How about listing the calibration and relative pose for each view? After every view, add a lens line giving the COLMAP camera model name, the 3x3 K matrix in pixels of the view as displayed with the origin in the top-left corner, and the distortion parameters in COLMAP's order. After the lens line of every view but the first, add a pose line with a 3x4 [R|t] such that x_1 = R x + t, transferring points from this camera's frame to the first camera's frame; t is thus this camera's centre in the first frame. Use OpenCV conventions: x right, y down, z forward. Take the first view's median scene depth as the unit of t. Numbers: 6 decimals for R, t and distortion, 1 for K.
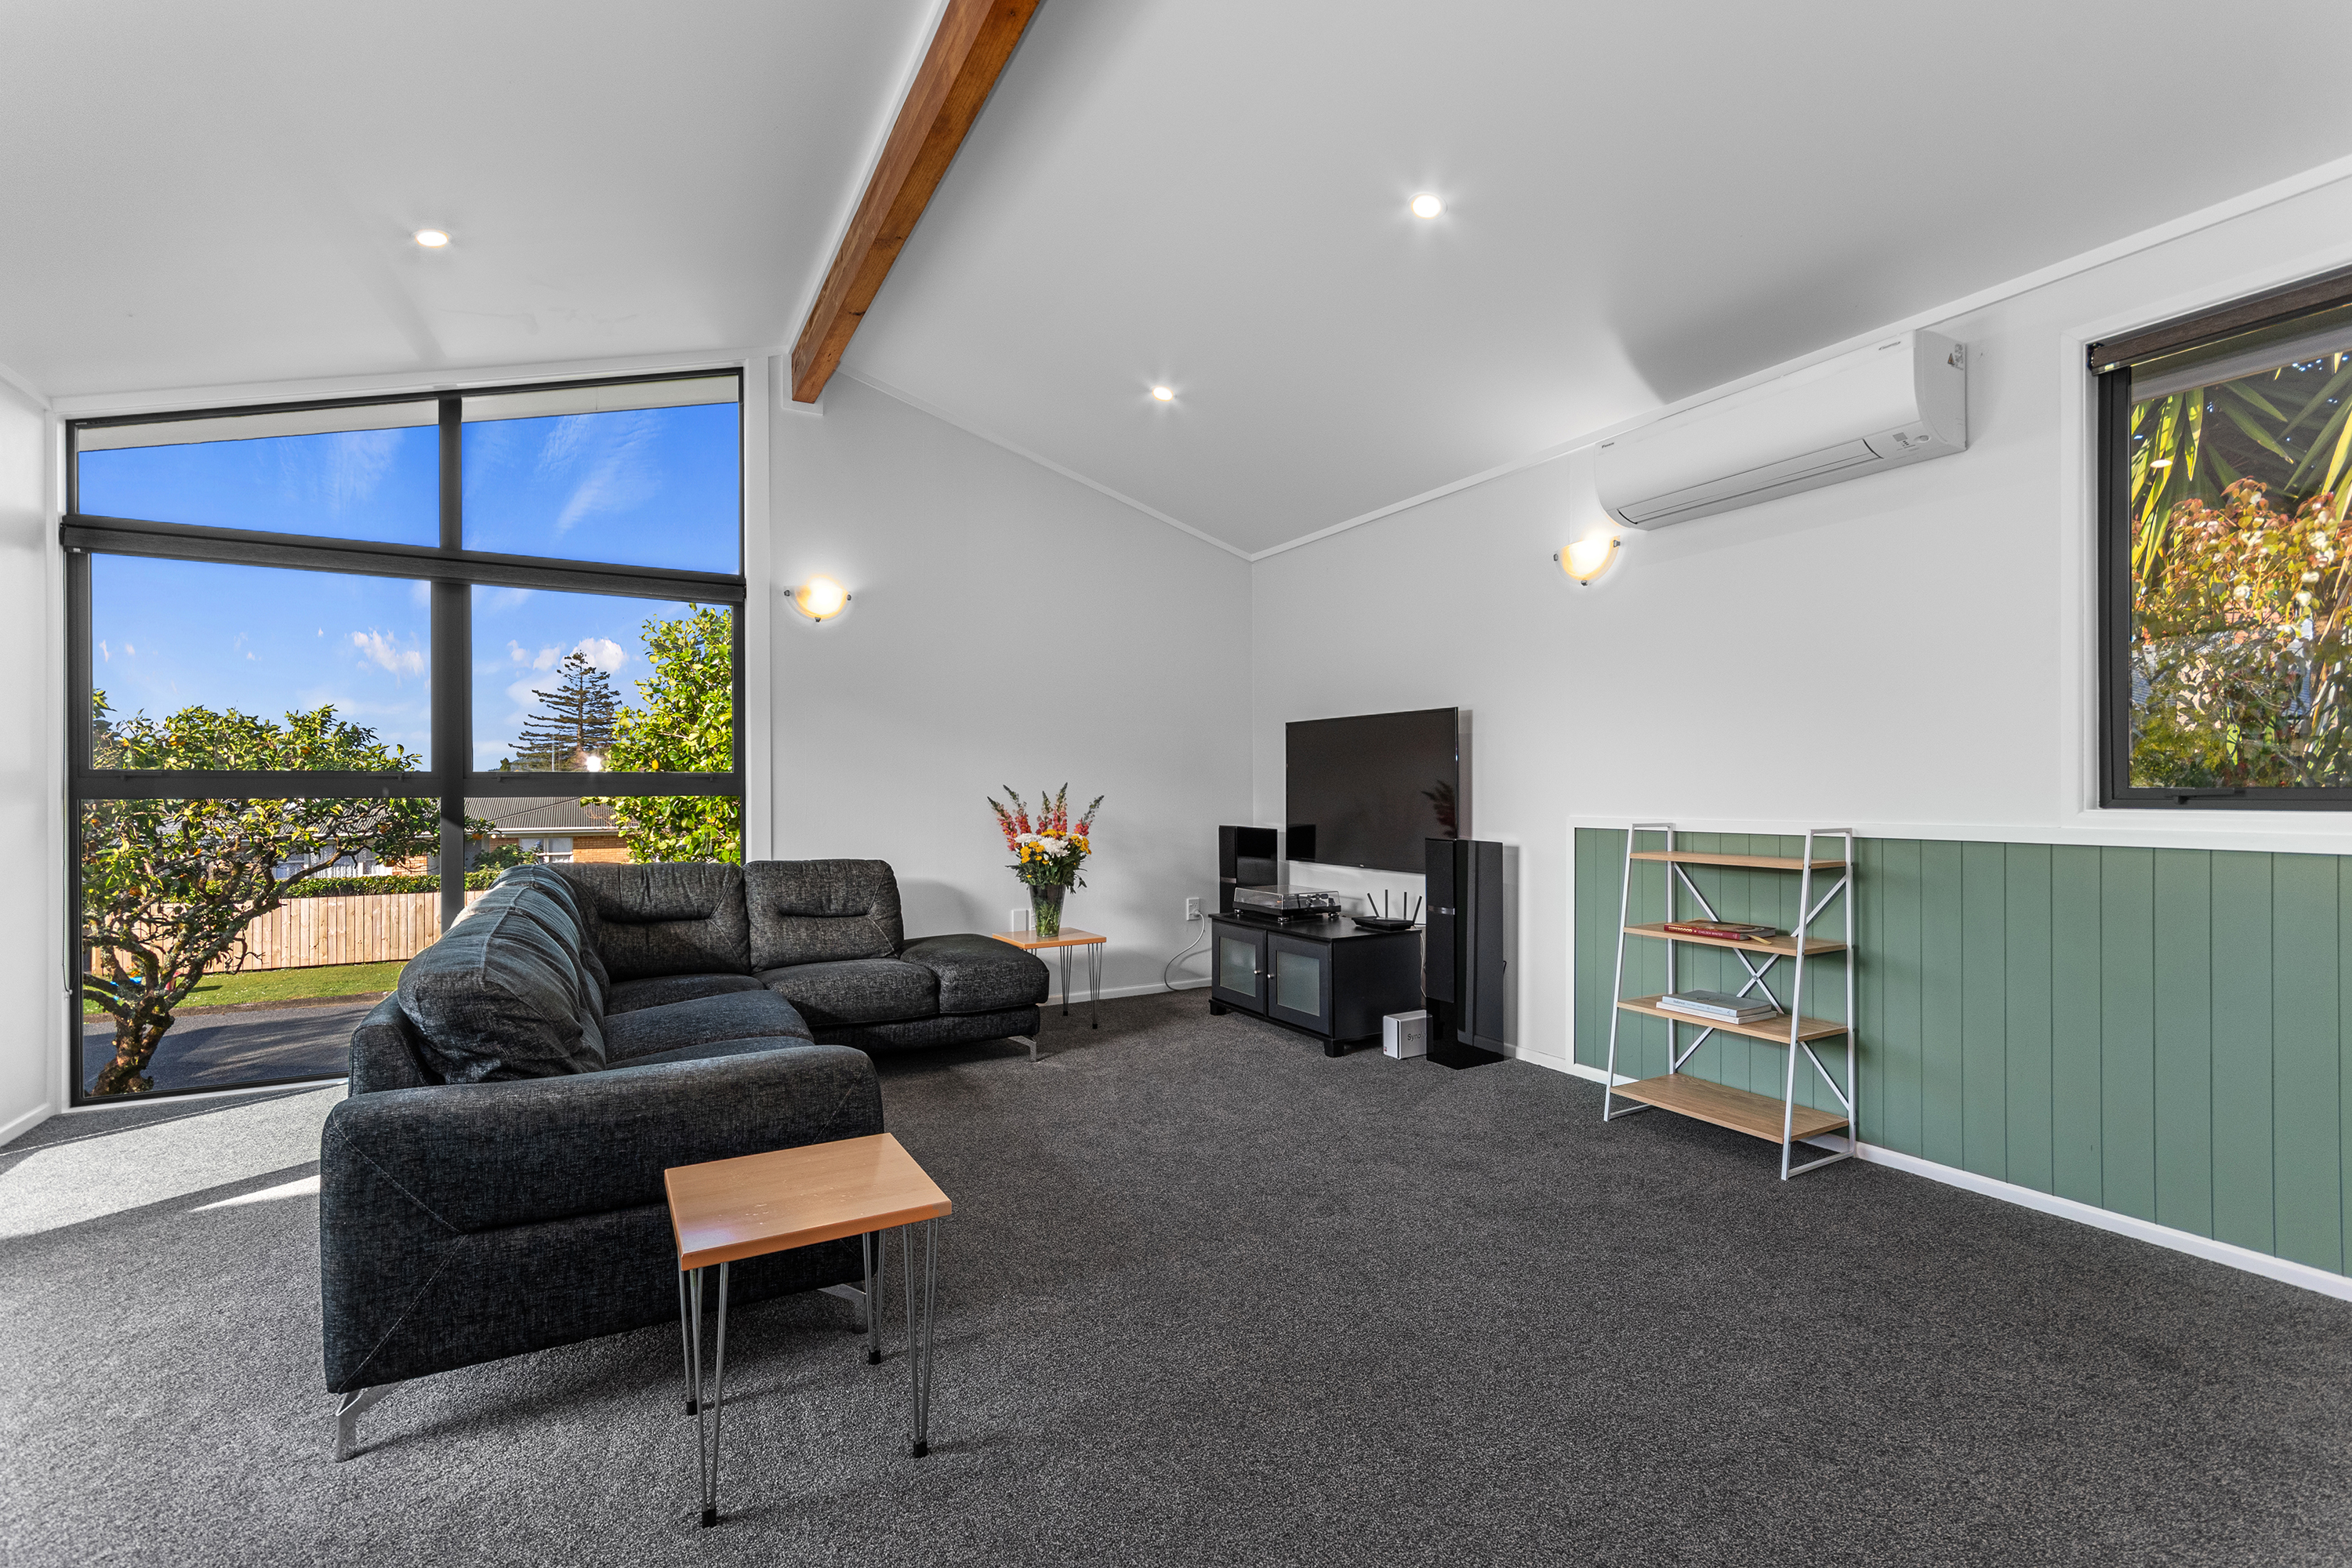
lens RADIAL K [[1027.5, 0, 1176.9], [0, 1027.5, 785.5], [0, 0, 1]] dist [-0.001778, 0.000033]
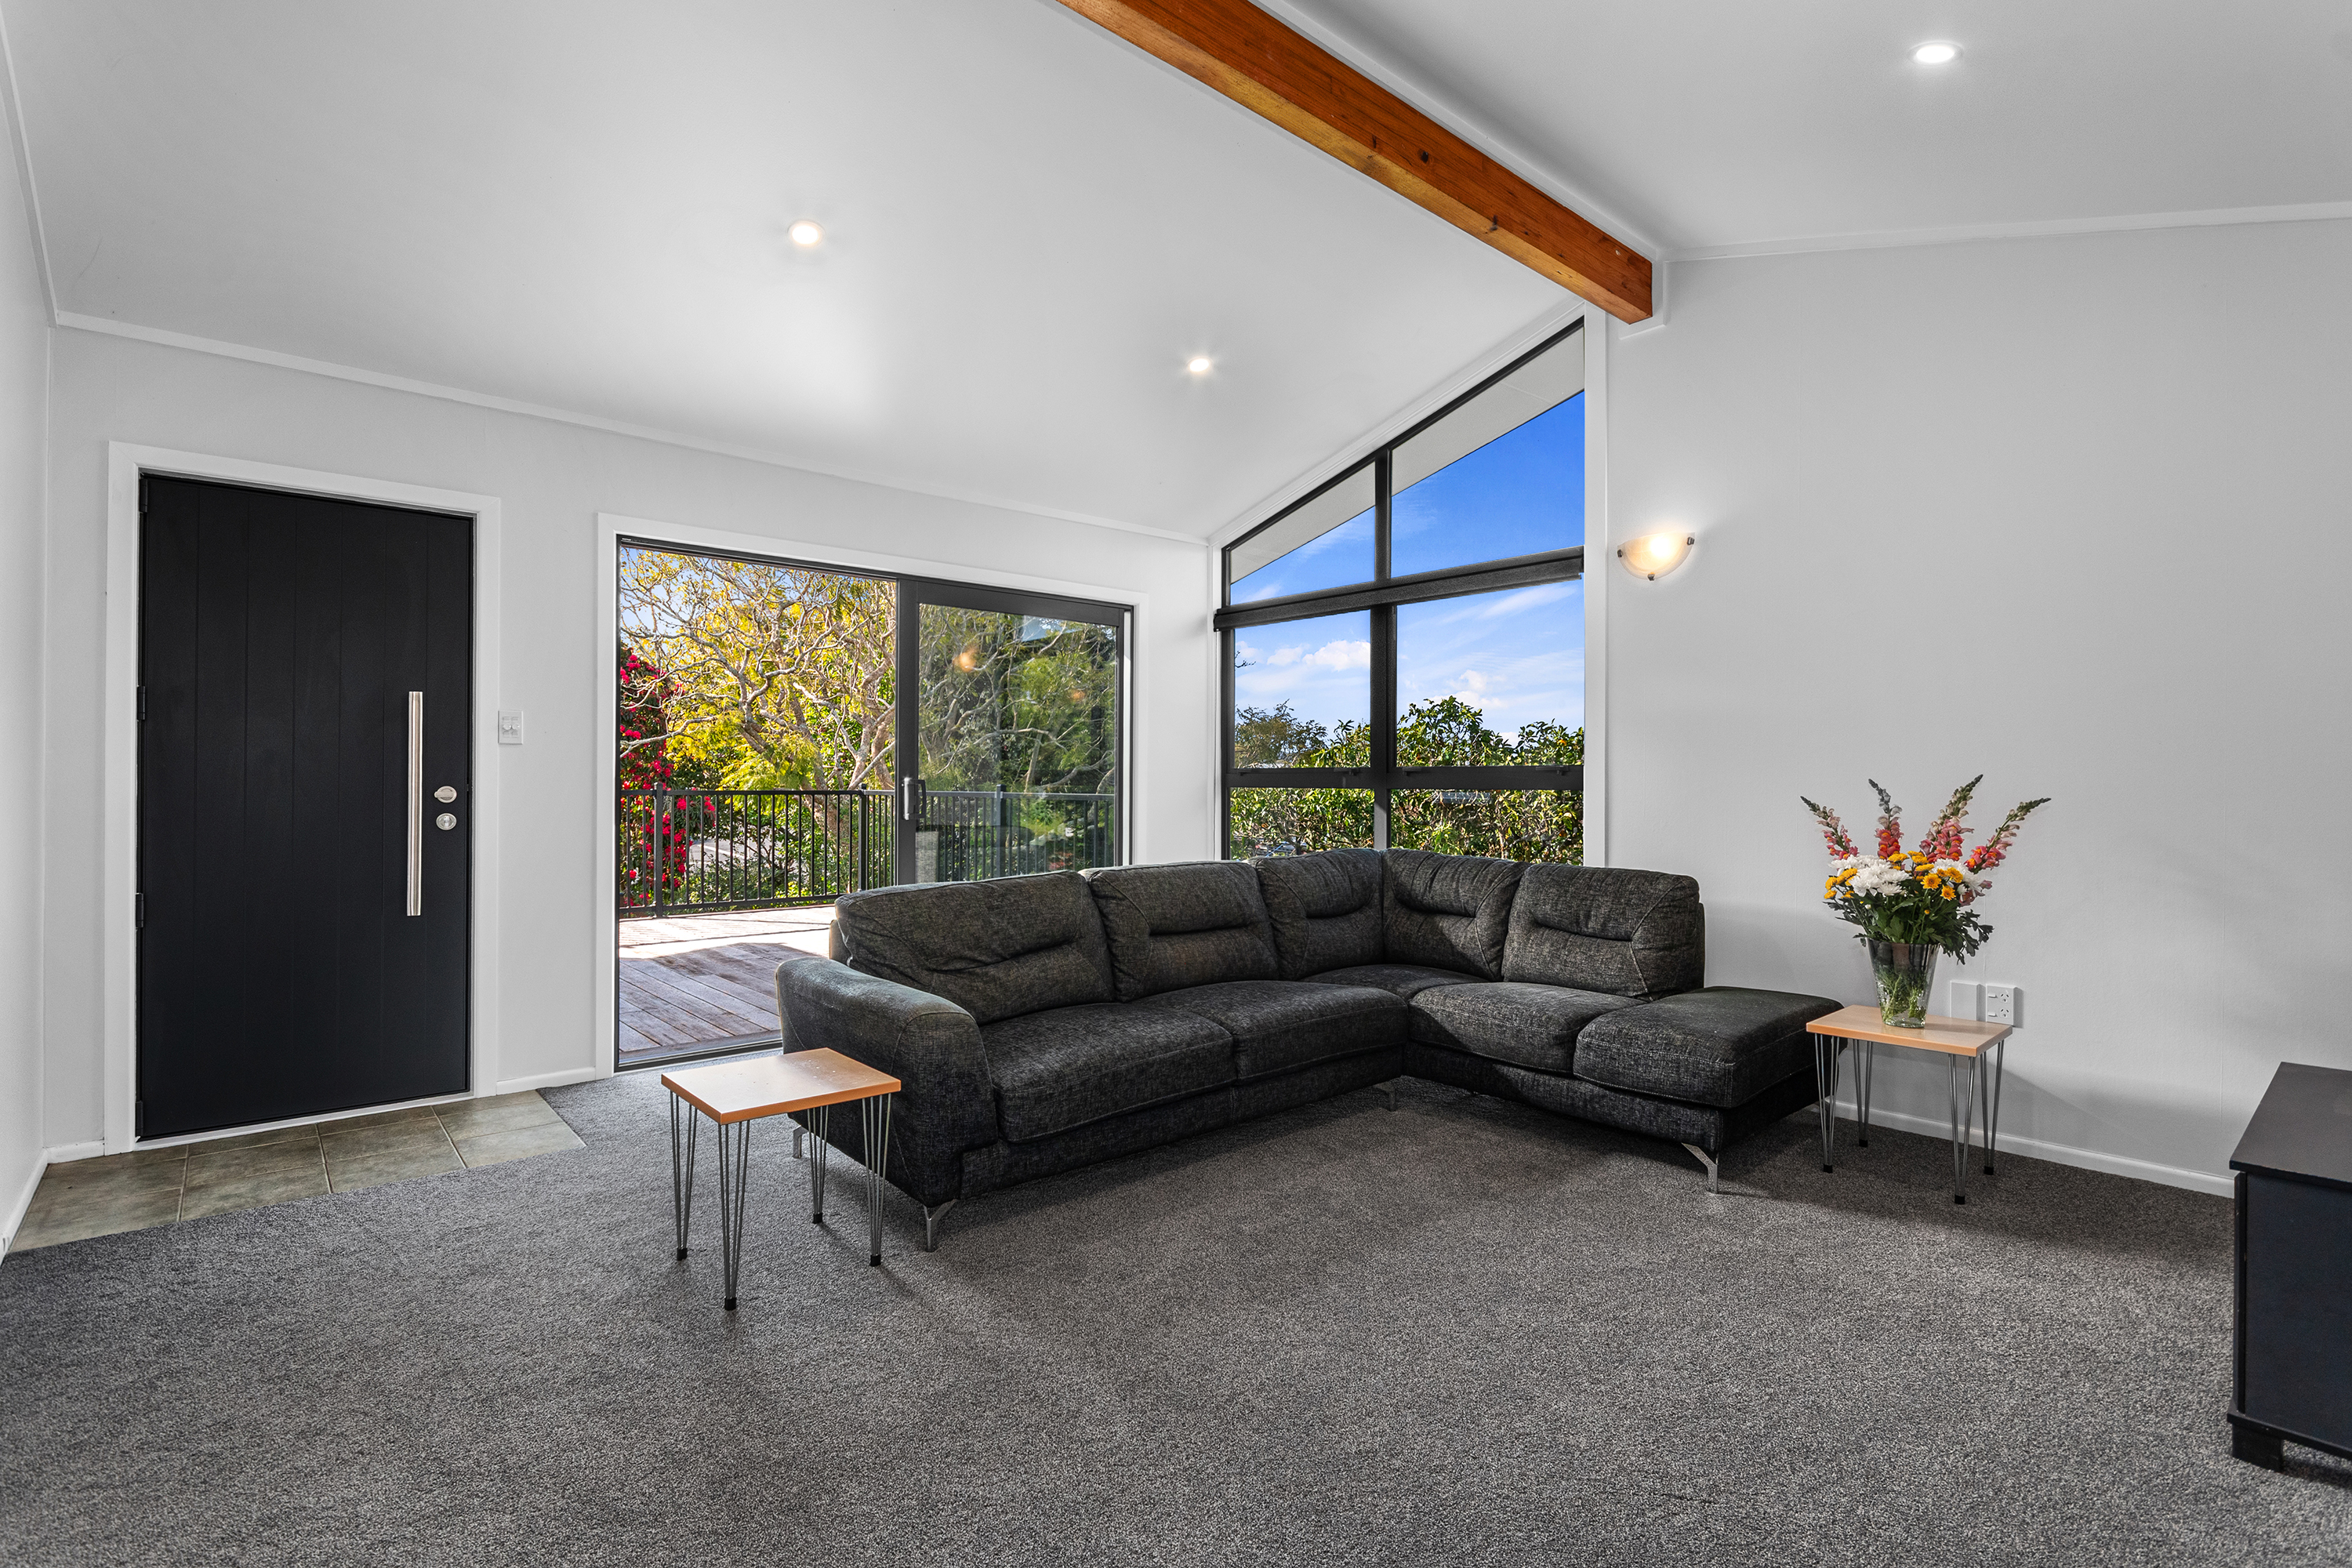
lens RADIAL K [[1097.3, 0, 1177.2], [0, 1097.3, 782.1], [0, 0, 1]] dist [0.000142, 0.000681]
pose [[0.202153, 0.004813, -0.979342, 0.483348], [0.002117, 0.999983, 0.005352, -0.003789], [0.979352, -0.003155, 0.202139, 0.501877]]
